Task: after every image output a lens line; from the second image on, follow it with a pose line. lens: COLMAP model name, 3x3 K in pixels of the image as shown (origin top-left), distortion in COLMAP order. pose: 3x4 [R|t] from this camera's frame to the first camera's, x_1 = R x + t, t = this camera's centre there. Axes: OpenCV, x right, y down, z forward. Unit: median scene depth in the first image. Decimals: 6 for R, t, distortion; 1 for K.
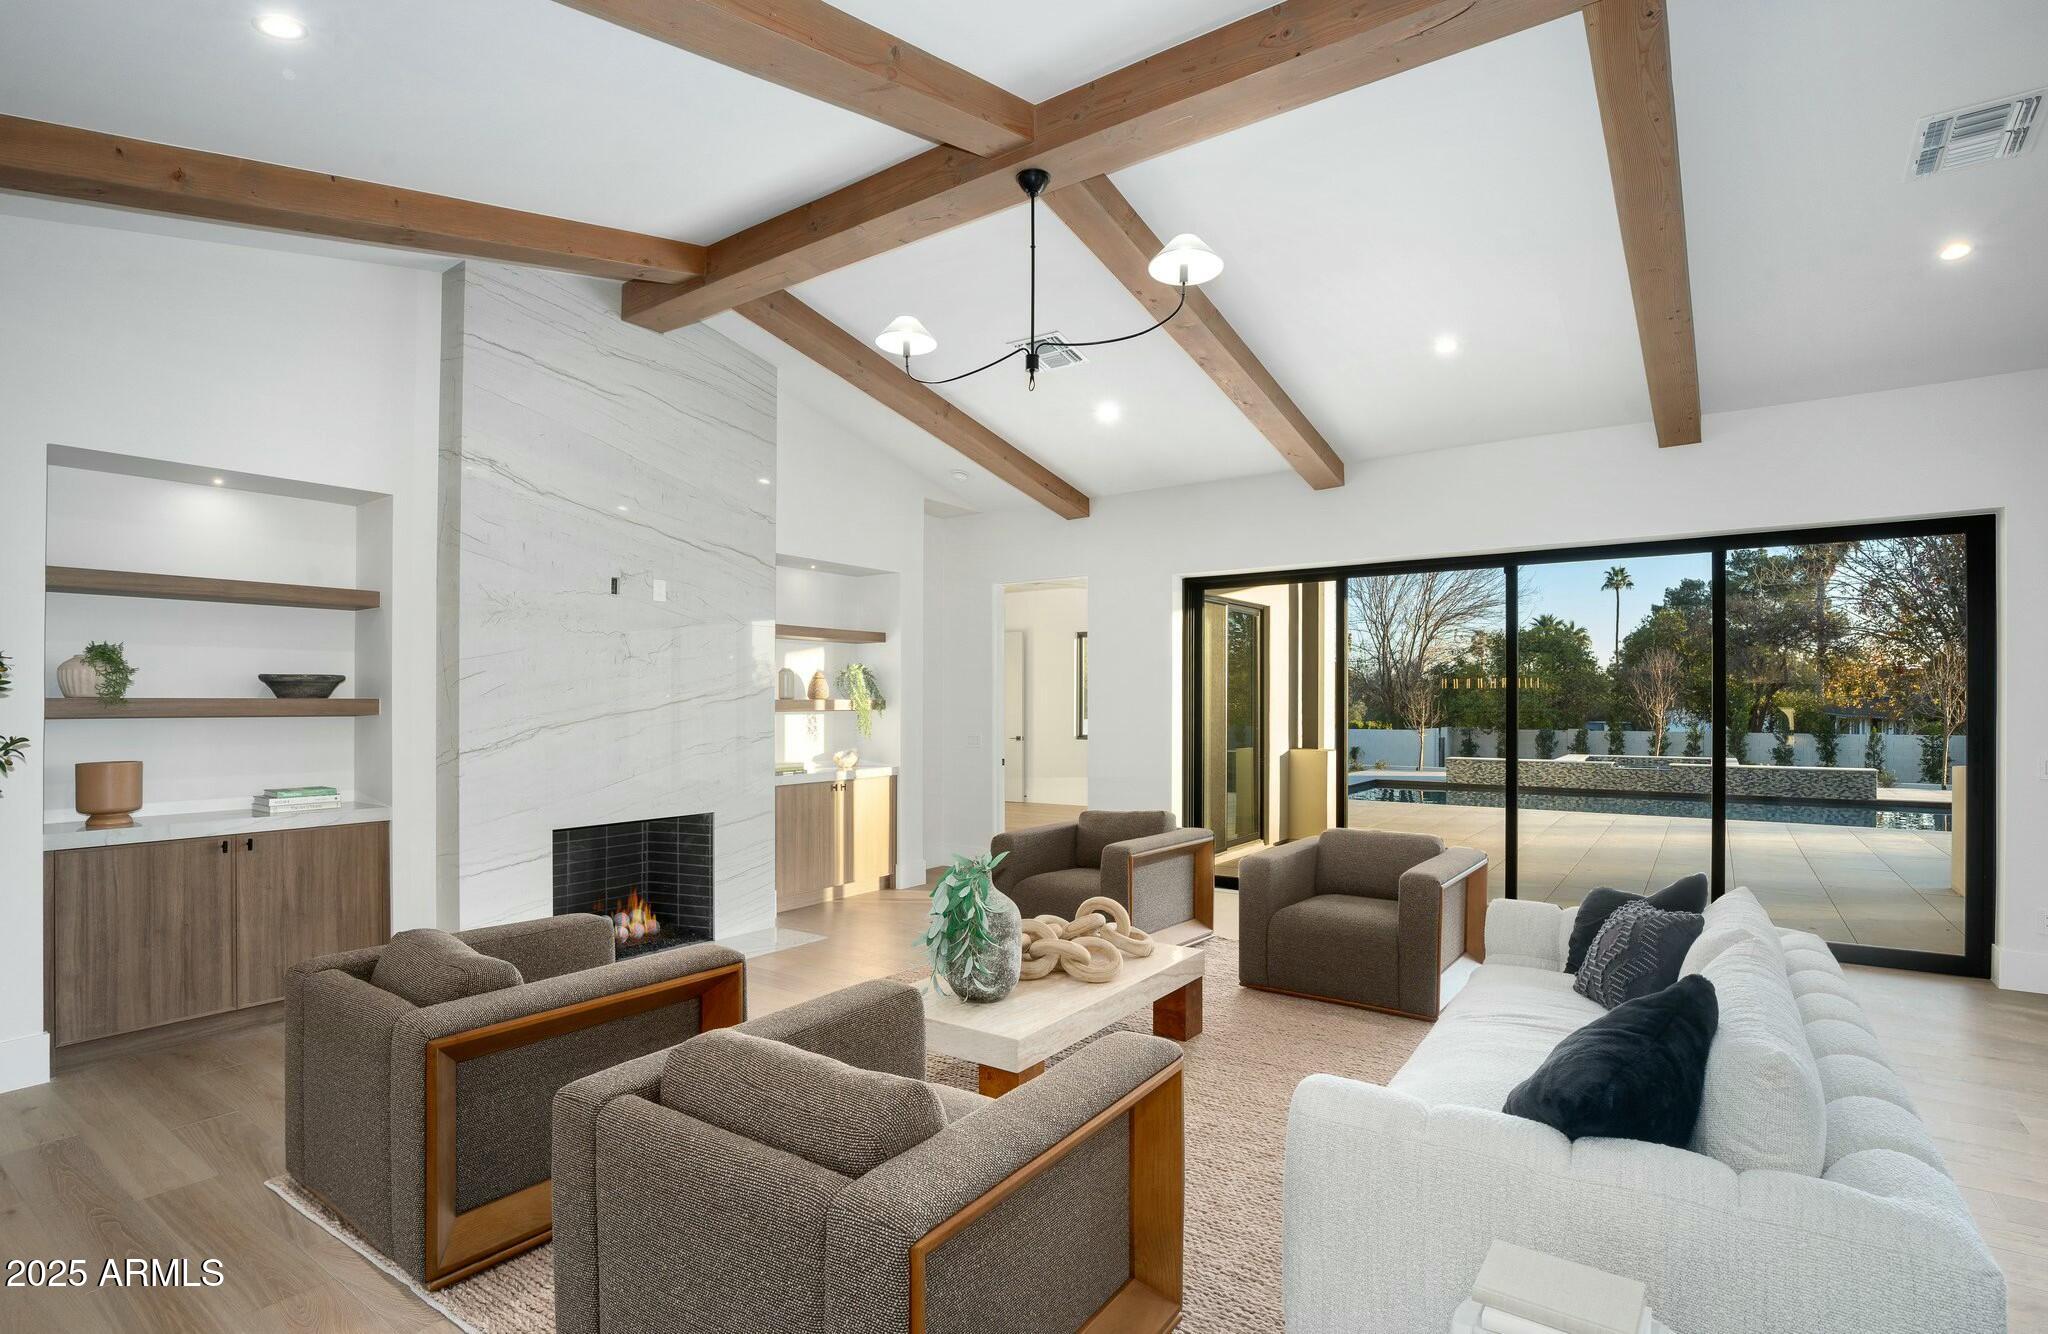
lens RADIAL K [[983.3, 0, 1025.1], [0, 983.3, 695.4], [0, 0, 1]] dist [0.026552, -0.000007]
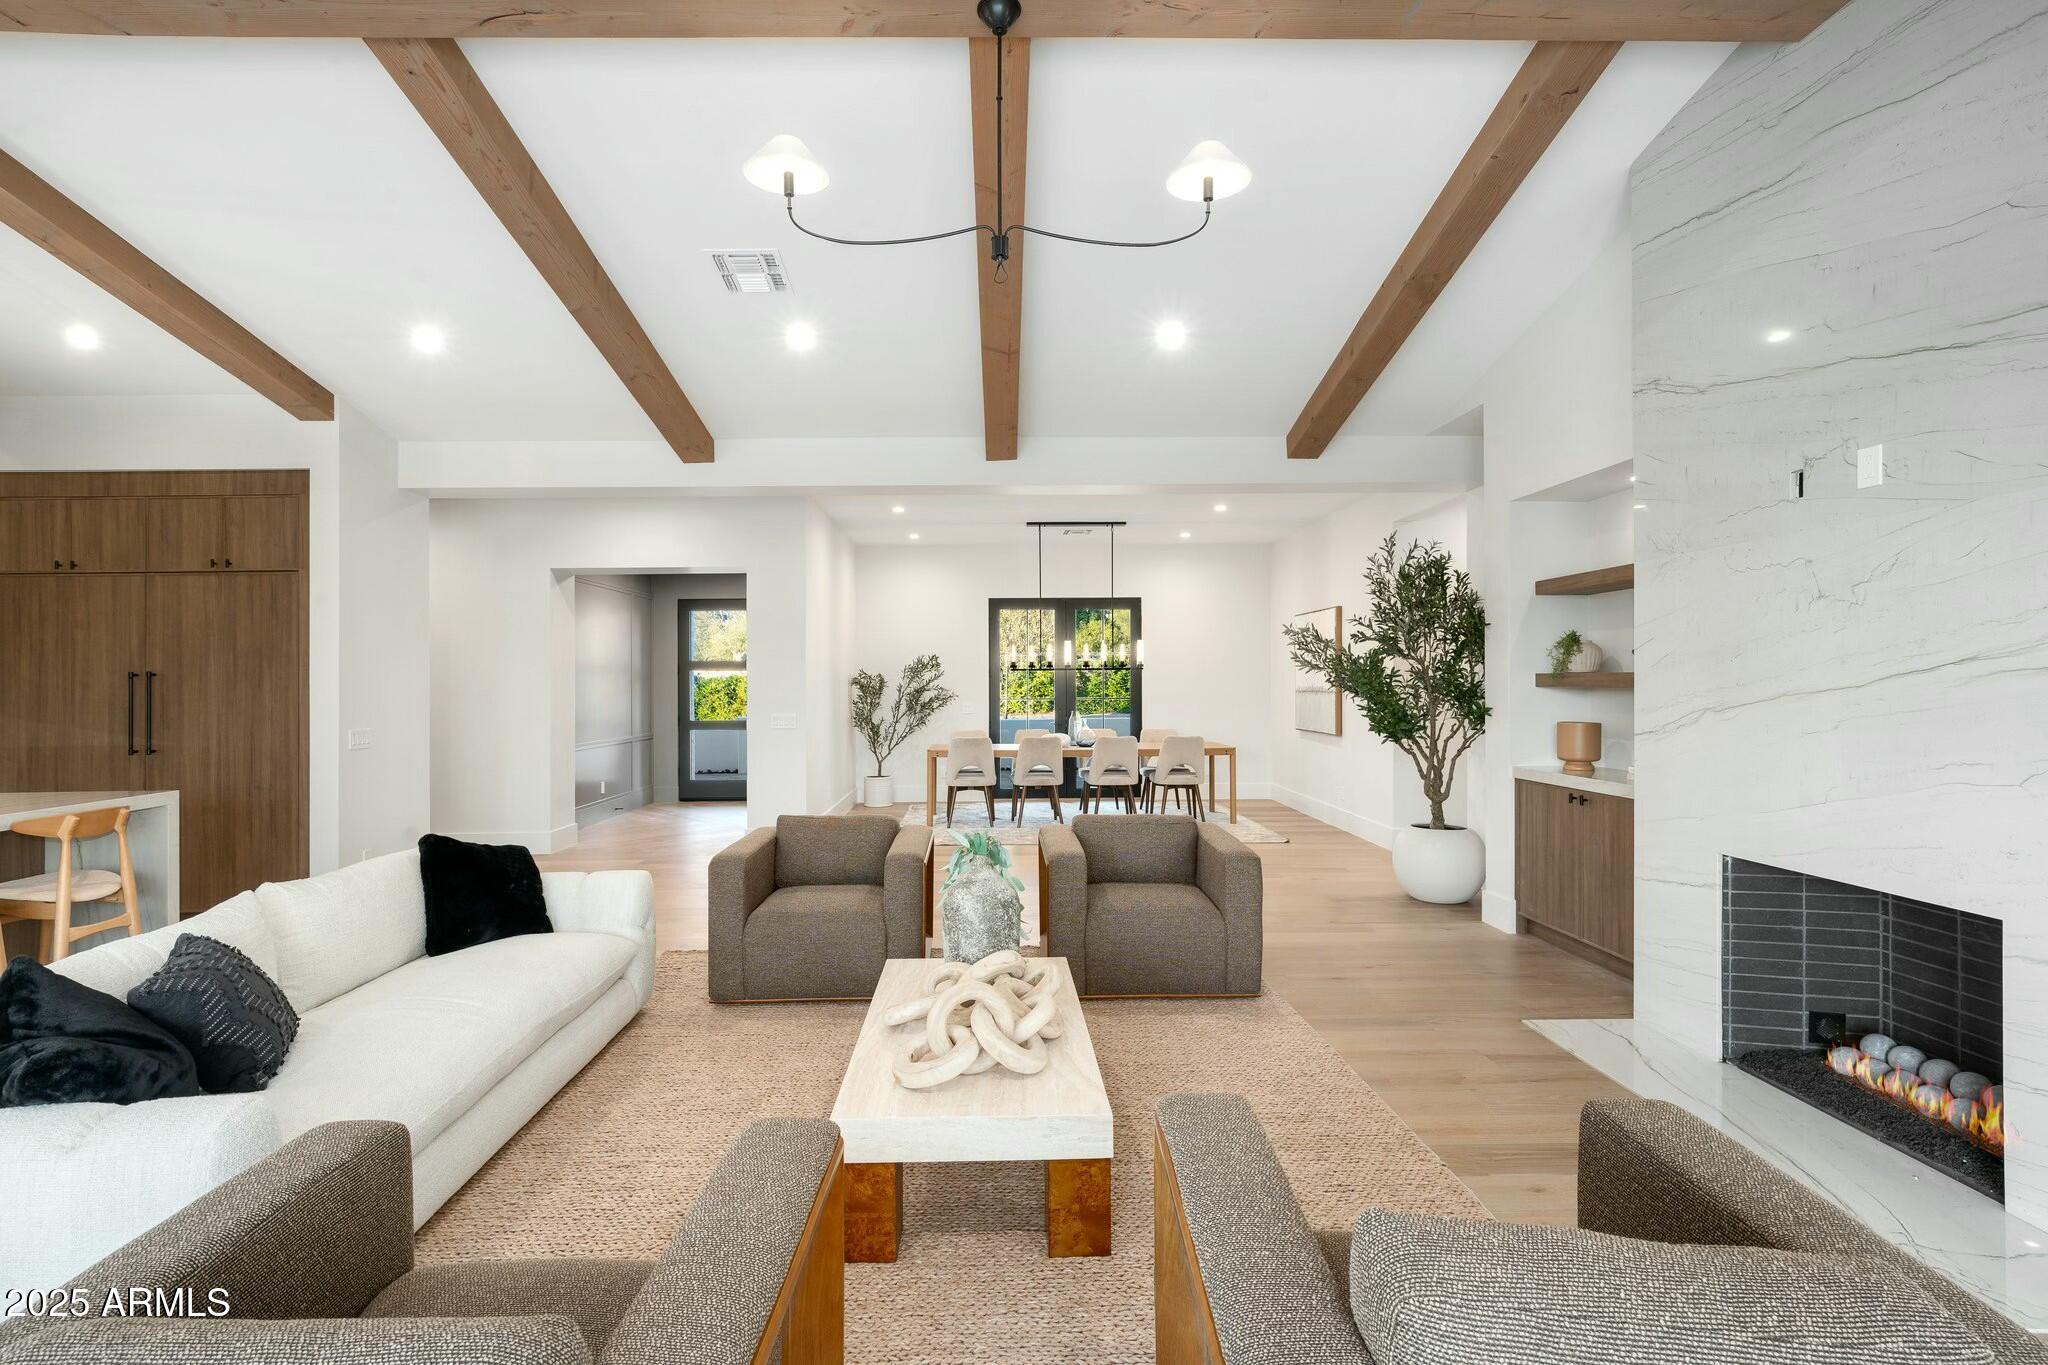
lens RADIAL K [[980.4, 0, 1024.0], [0, 980.4, 682.5], [0, 0, 1]] dist [-0.004055, -0.000184]
pose [[-0.786247, 0.003211, -0.617904, 0.379586], [0.006322, 0.999976, -0.002848, 0.011884], [0.617880, -0.006146, -0.786248, 1.333347]]
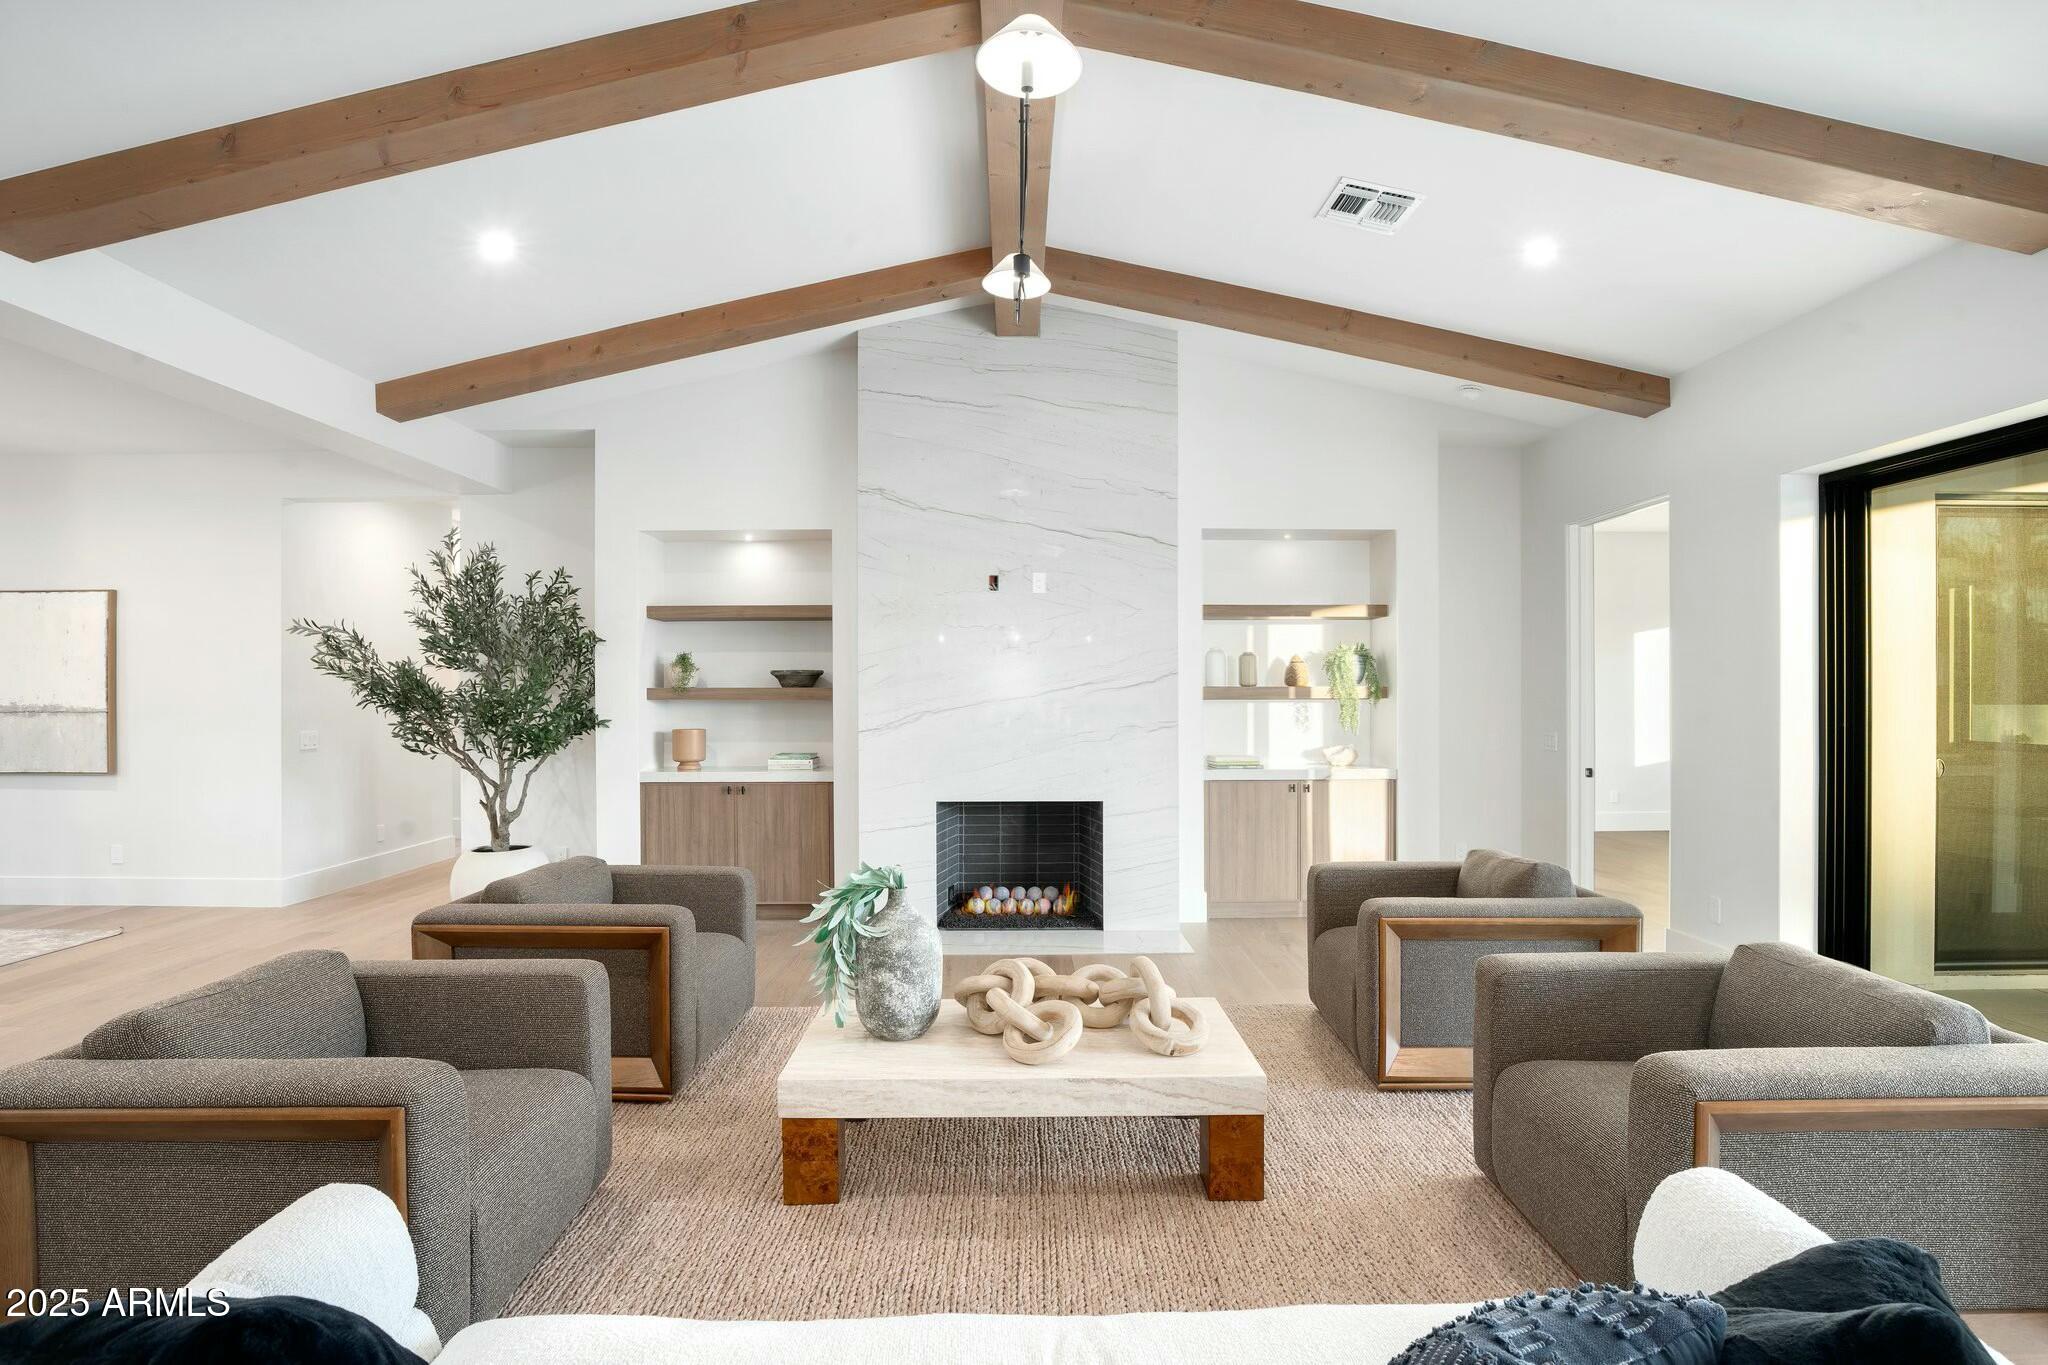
lens RADIAL K [[980.4, 0, 1024.0], [0, 980.4, 682.5], [0, 0, 1]] dist [-0.004055, -0.000184]
pose [[0.605566, -0.008064, -0.795754, 0.521704], [0.007908, 0.999960, -0.004115, 0.003790], [0.795756, -0.003801, 0.605605, 0.423199]]
